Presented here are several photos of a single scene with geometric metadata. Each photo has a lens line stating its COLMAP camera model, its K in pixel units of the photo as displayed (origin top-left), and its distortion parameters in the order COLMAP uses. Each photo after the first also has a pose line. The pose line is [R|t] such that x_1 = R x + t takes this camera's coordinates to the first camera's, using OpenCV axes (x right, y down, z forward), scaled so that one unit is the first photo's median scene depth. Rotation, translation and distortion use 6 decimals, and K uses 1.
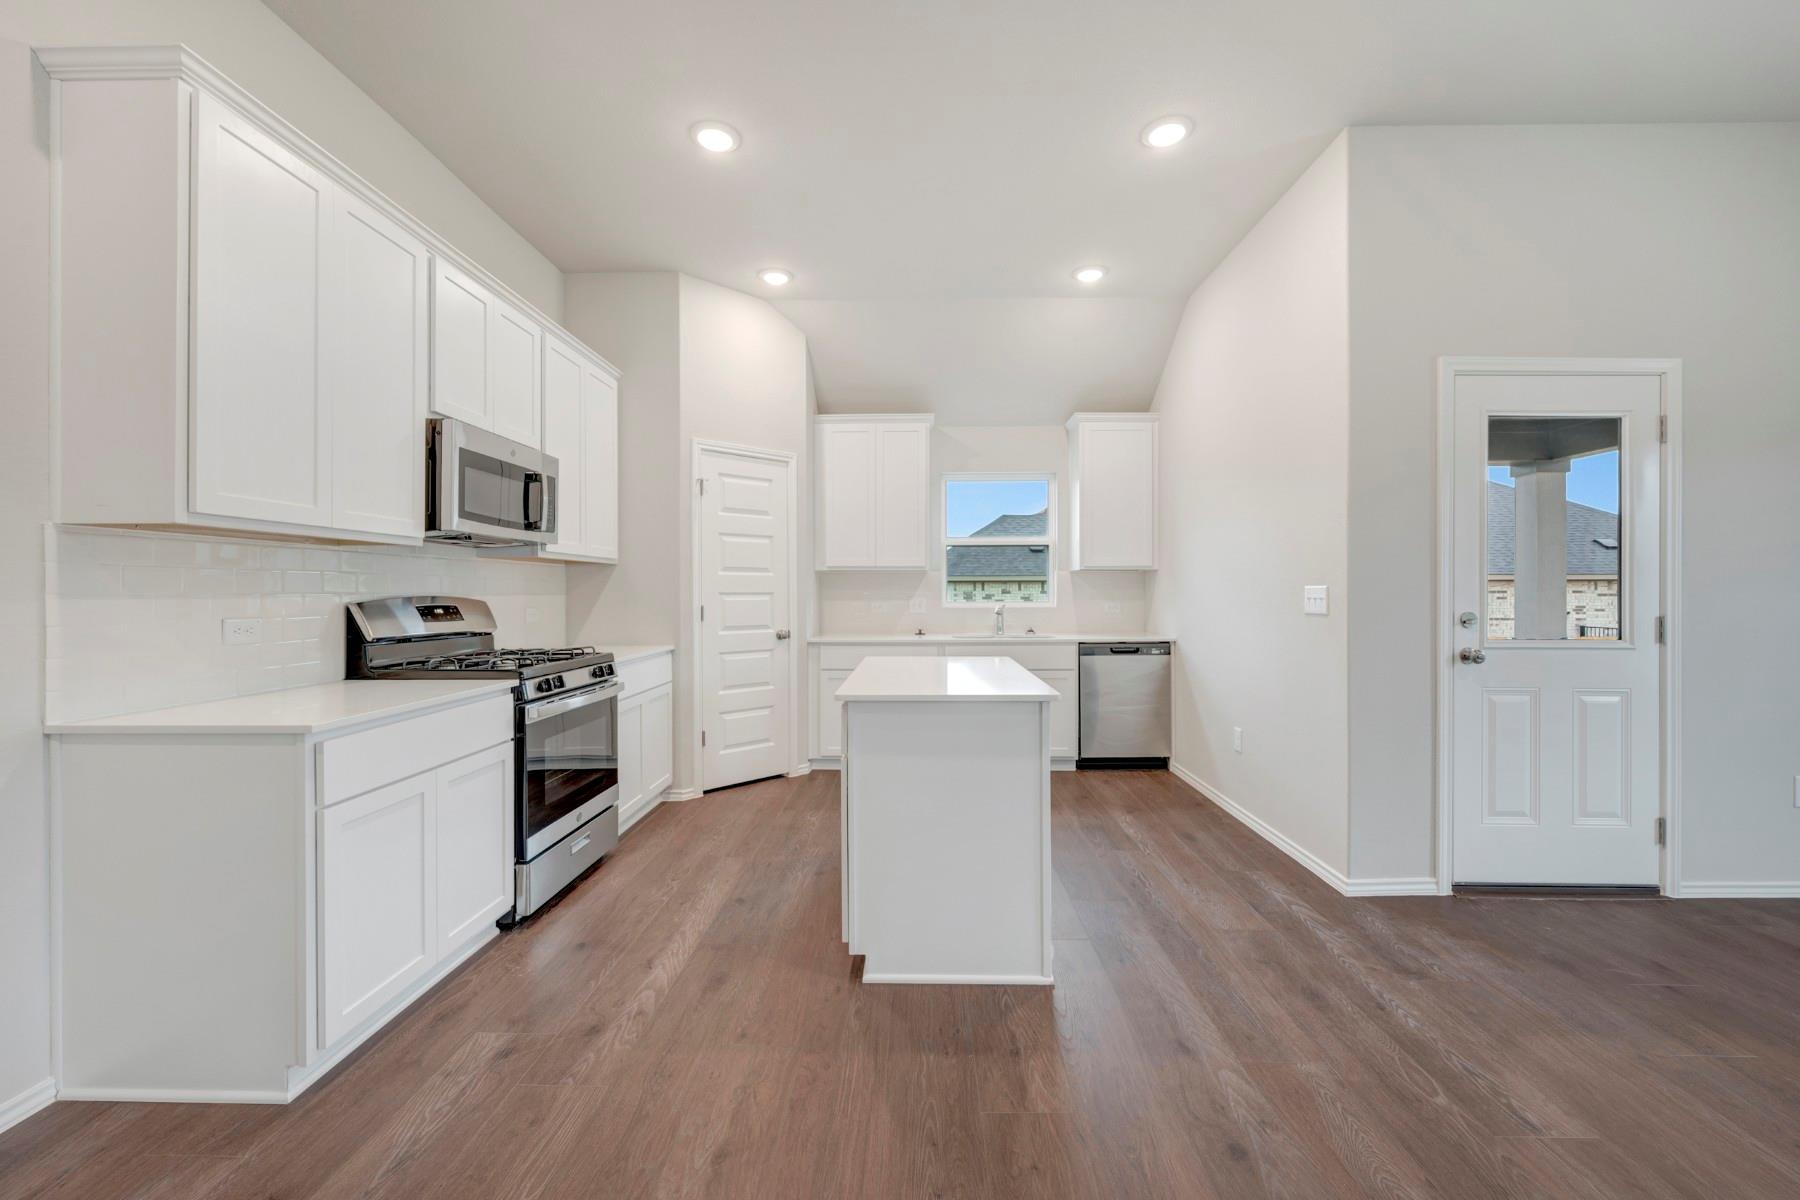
lens RADIAL K [[710.9, 0, 904.1], [0, 710.9, 589.7], [0, 0, 1]] dist [-0.000318, -0.000103]
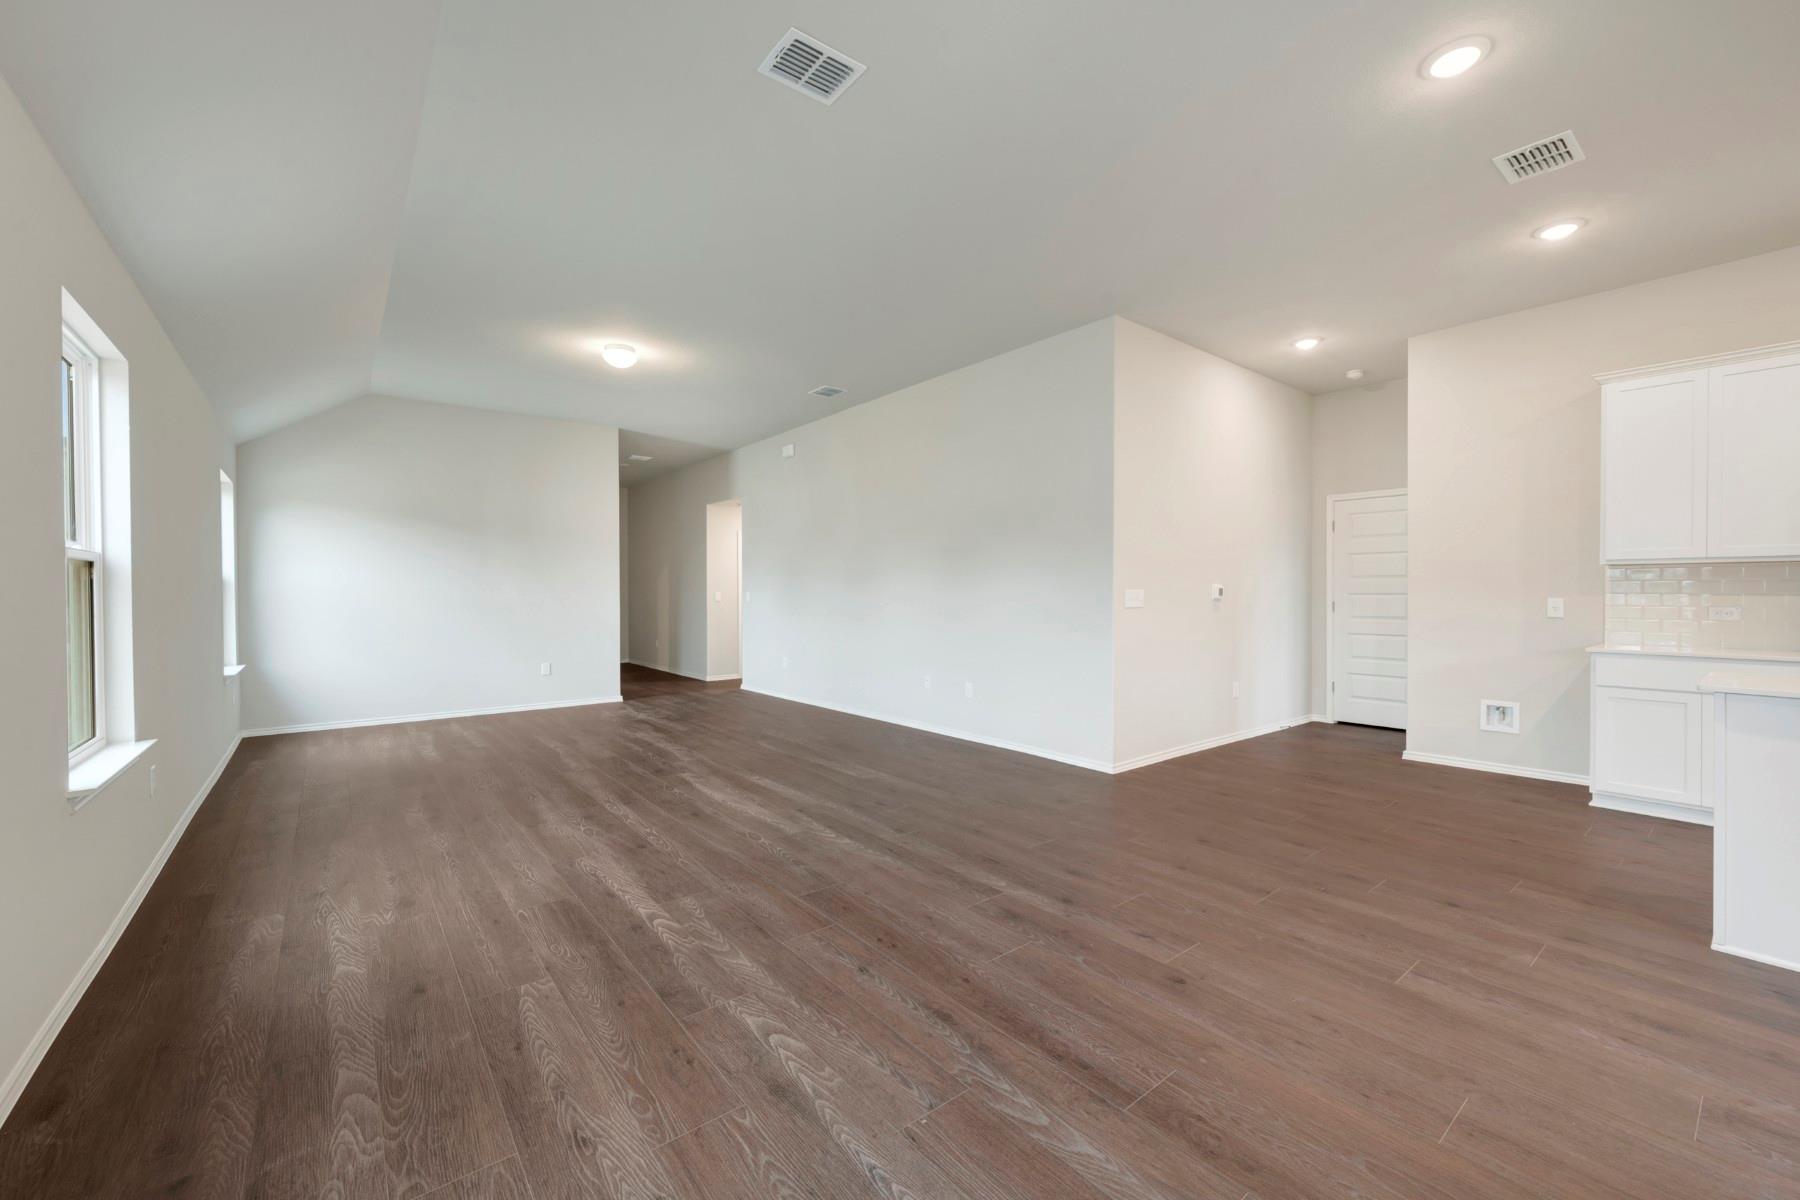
lens RADIAL K [[716.4, 0, 903.7], [0, 716.4, 596.8], [0, 0, 1]] dist [-0.002090, -0.000207]
pose [[-0.768062, 0.005742, -0.640350, 1.380810], [0.004631, 0.999983, 0.003412, -0.000582], [0.640359, -0.000345, -0.768076, 0.770149]]
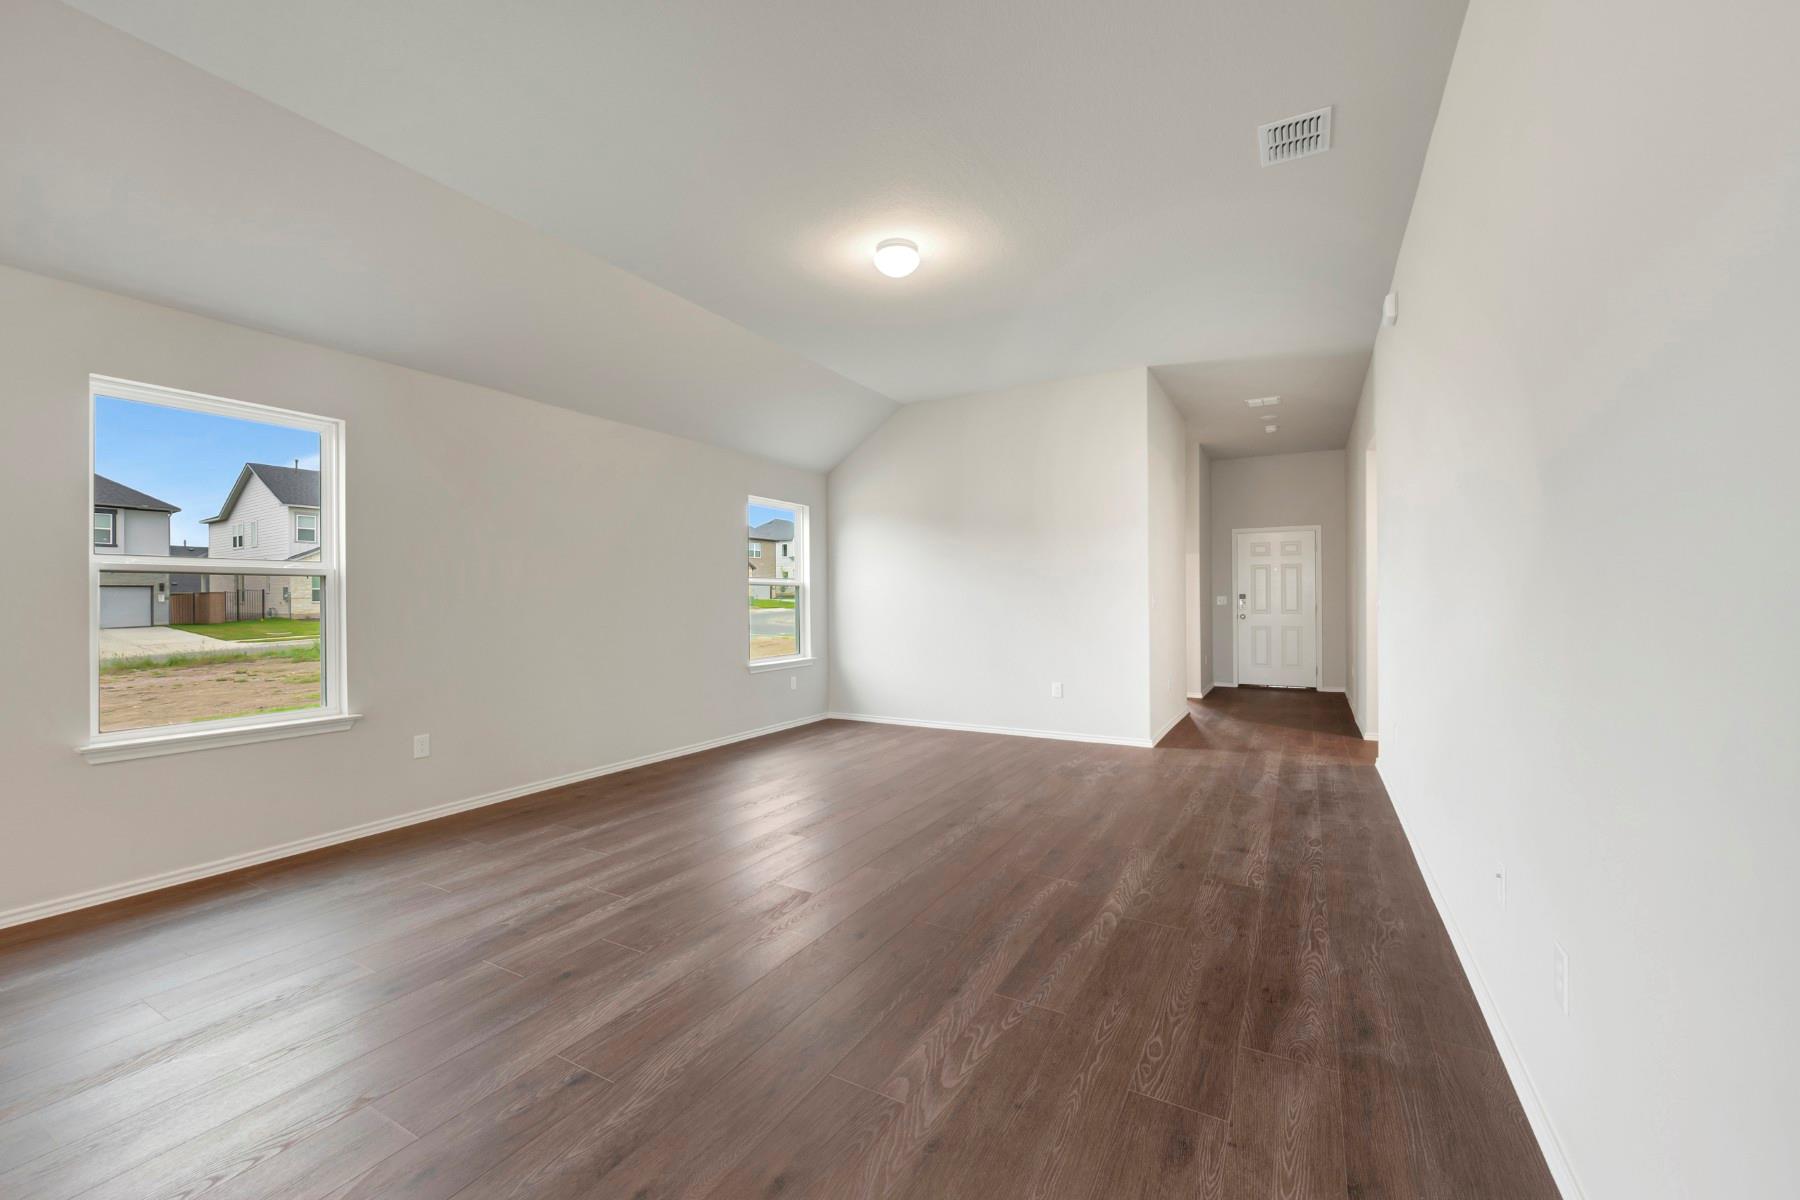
lens RADIAL K [[716.4, 0, 903.7], [0, 716.4, 596.8], [0, 0, 1]] dist [-0.002090, -0.000207]
pose [[-0.881574, 0.005571, 0.472012, 0.149683], [0.003988, 0.999983, -0.004353, -0.002270], [-0.472028, -0.001955, -0.881581, 0.024711]]
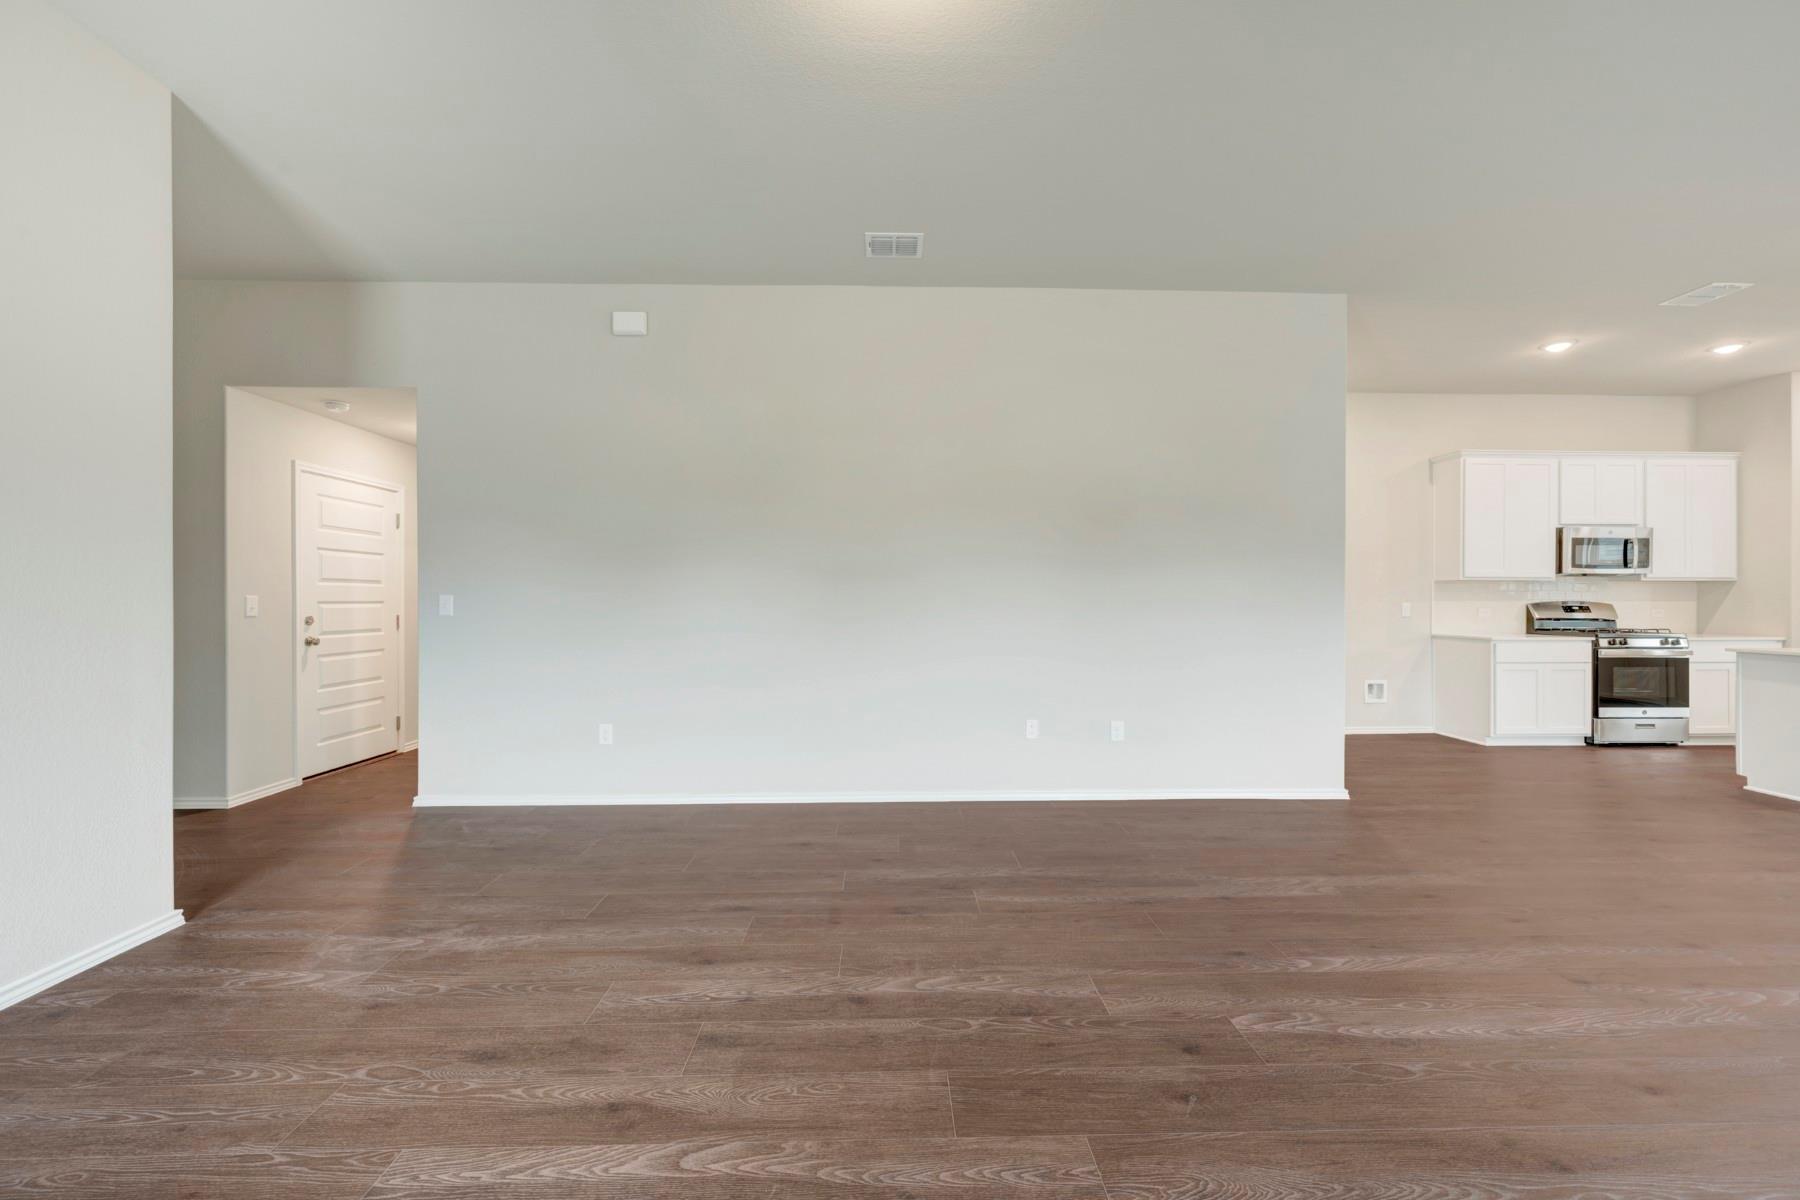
lens RADIAL K [[709.7, 0, 909.6], [0, 709.7, 597.7], [0, 0, 1]] dist [0.000262, 0.000485]
pose [[0.049095, 0.001721, -0.998793, 1.392498], [0.001828, 0.999997, 0.001813, -0.009130], [0.998792, -0.001915, 0.049092, -1.125236]]
